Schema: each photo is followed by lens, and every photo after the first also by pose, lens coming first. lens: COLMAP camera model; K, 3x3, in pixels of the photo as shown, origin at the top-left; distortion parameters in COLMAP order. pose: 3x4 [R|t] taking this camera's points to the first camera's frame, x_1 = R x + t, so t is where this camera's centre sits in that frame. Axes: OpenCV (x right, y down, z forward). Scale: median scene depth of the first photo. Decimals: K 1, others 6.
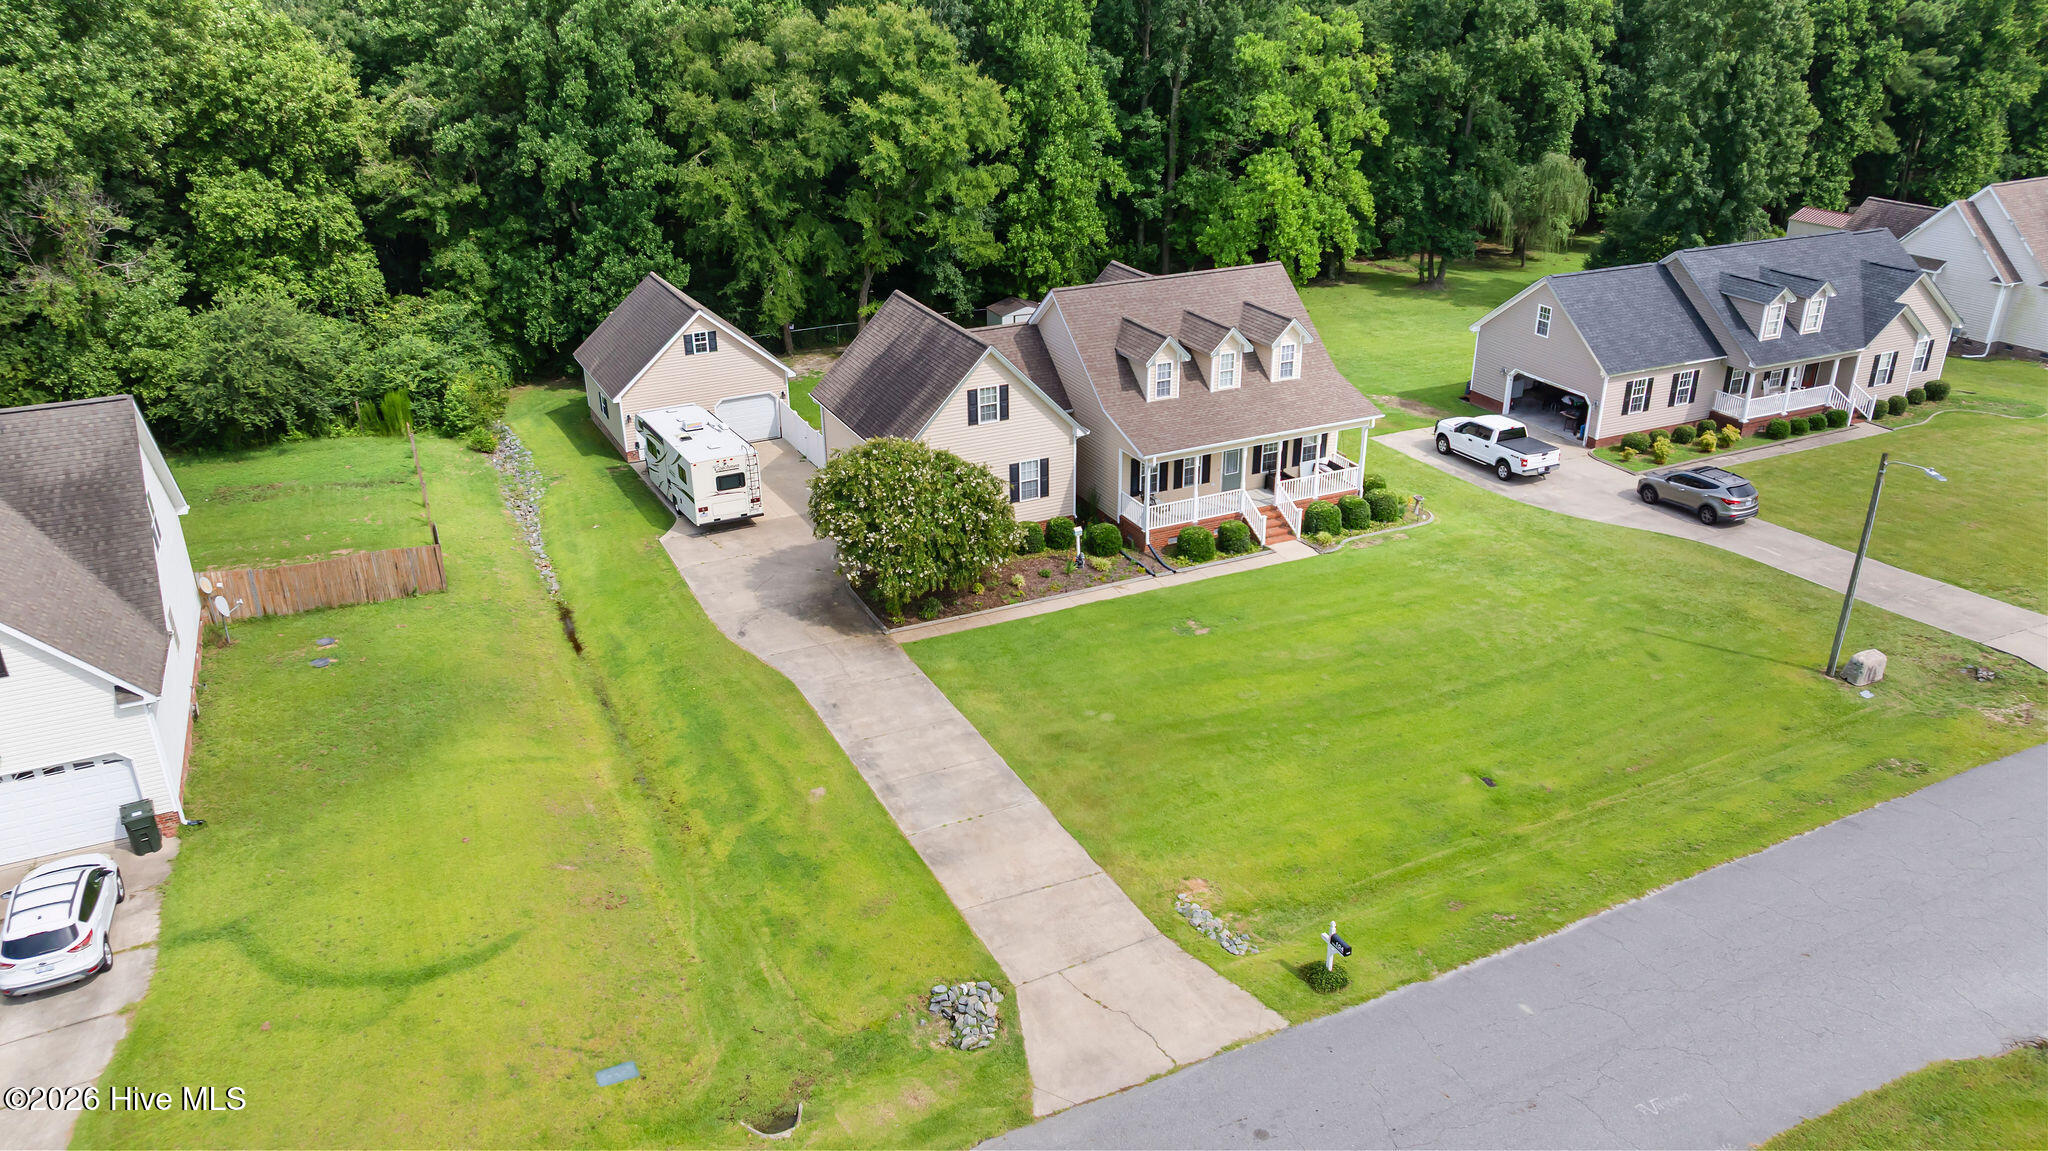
lens RADIAL K [[1434.9, 0, 1014.1], [0, 1434.9, 569.3], [0, 0, 1]] dist [-0.010211, 0.001956]
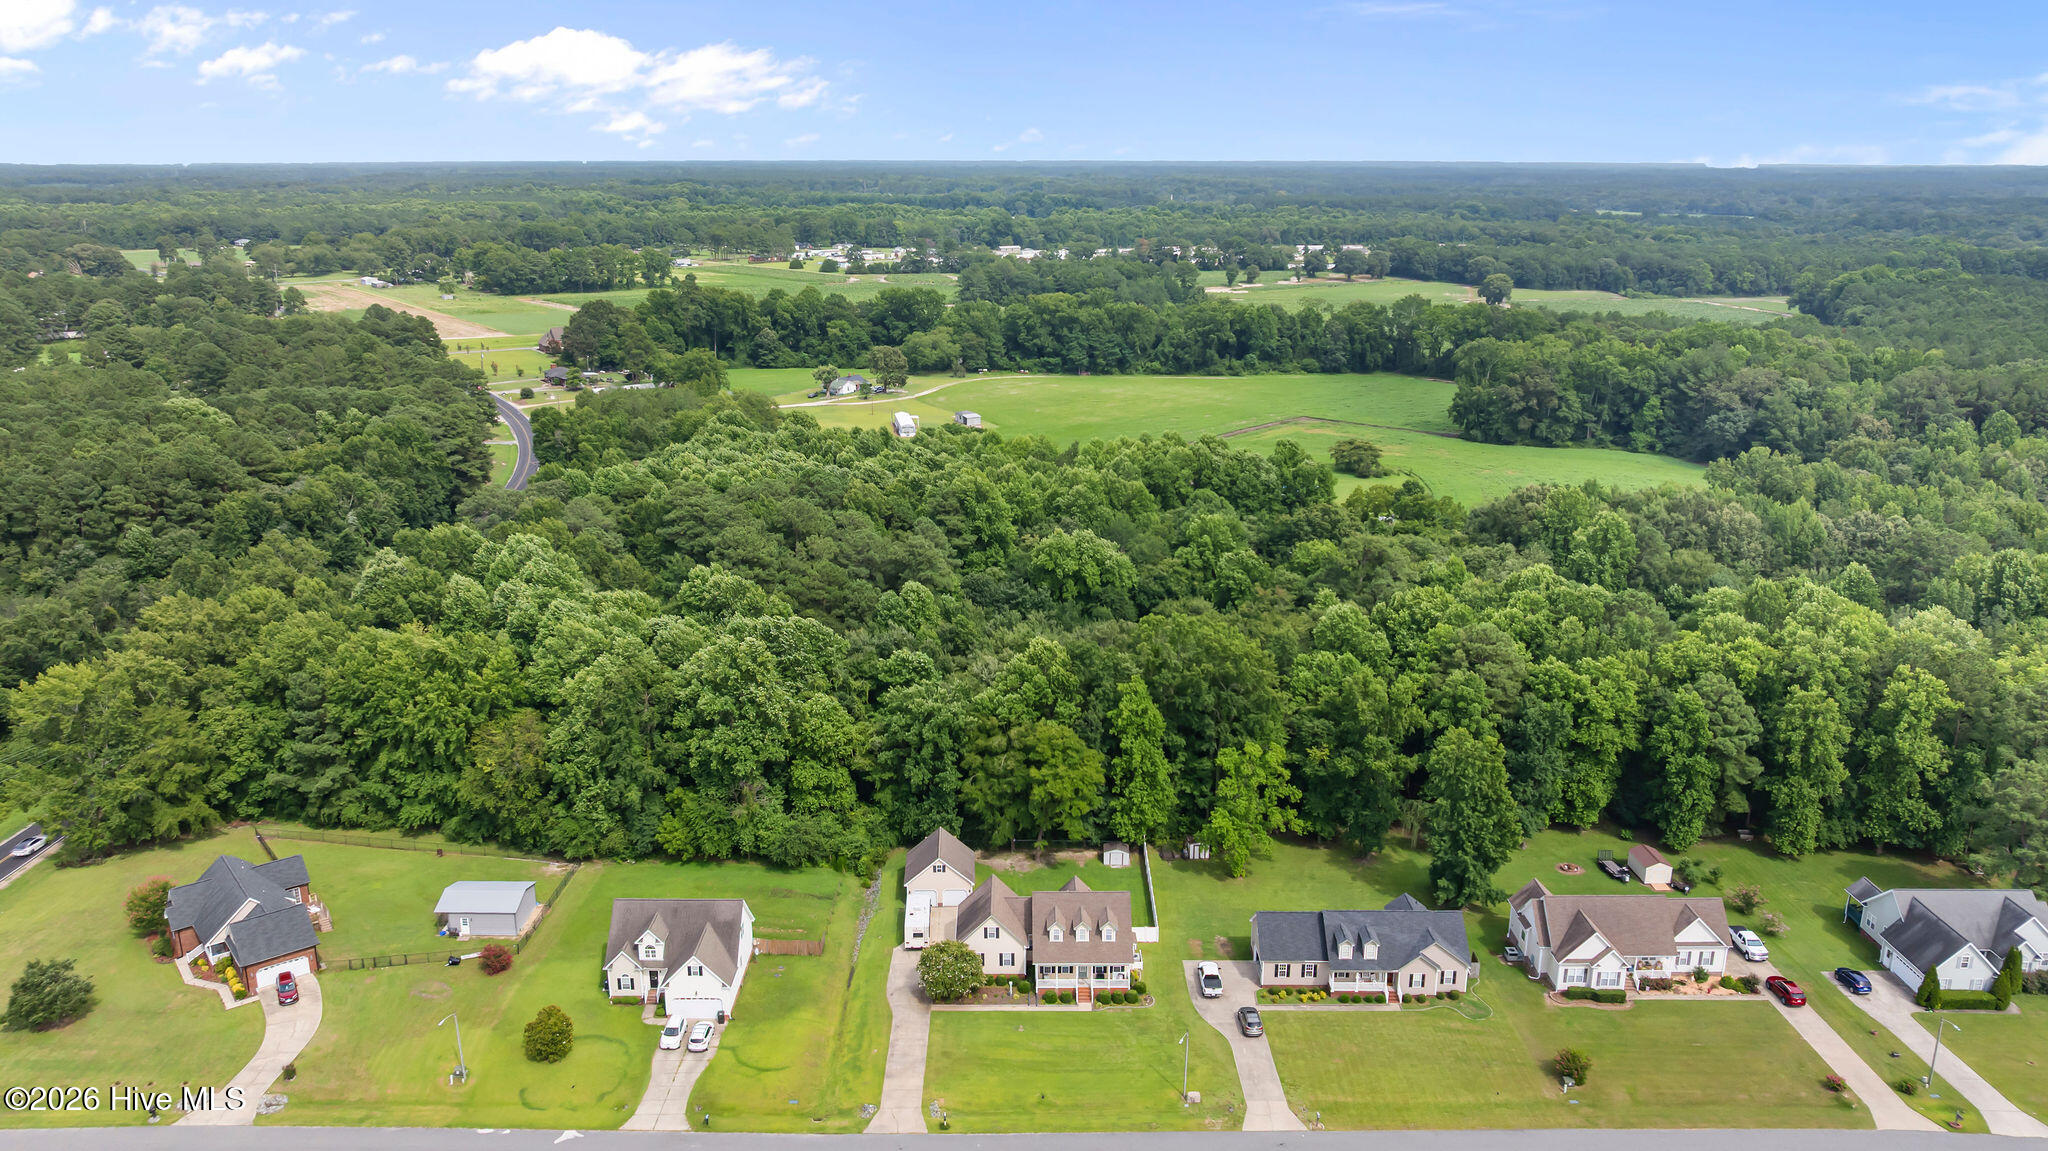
lens RADIAL K [[1434.9, 0, 1014.1], [0, 1434.9, 569.3], [0, 0, 1]] dist [-0.010211, 0.001956]
pose [[0.904319, 0.119644, -0.409748, 0.895218], [-0.182084, 0.976324, -0.116781, -0.397978], [0.386074, 0.180215, 0.904693, -1.399804]]
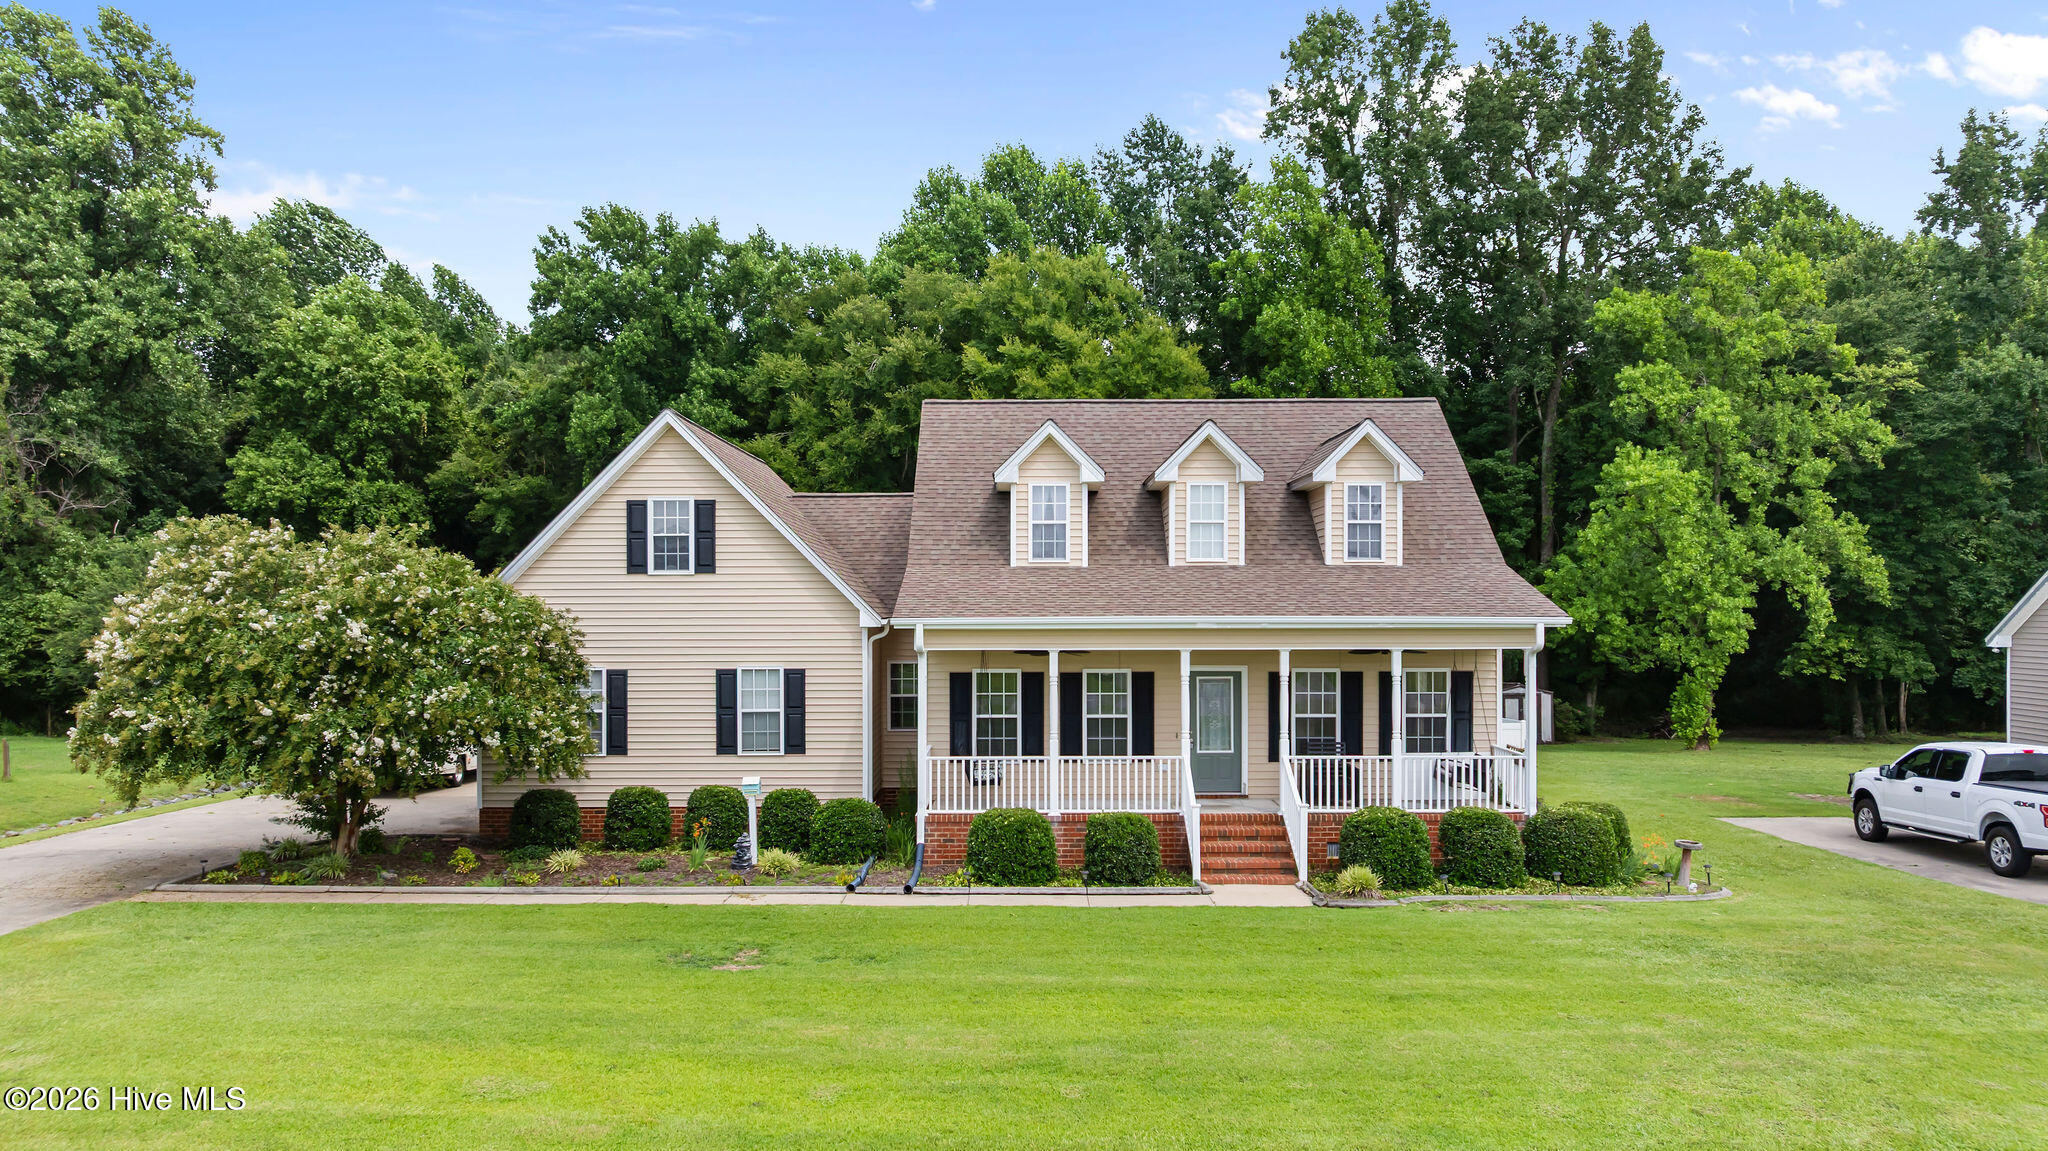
lens RADIAL K [[1457.6, 0, 1024.0], [0, 1457.6, 575.5], [0, 0, 1]] dist [-0.043416, 0.046418]
pose [[0.905520, -0.001744, -0.424300, 0.243084], [-0.178201, 0.905960, -0.384032, 0.056031], [0.385068, 0.423359, 0.820055, 0.496026]]
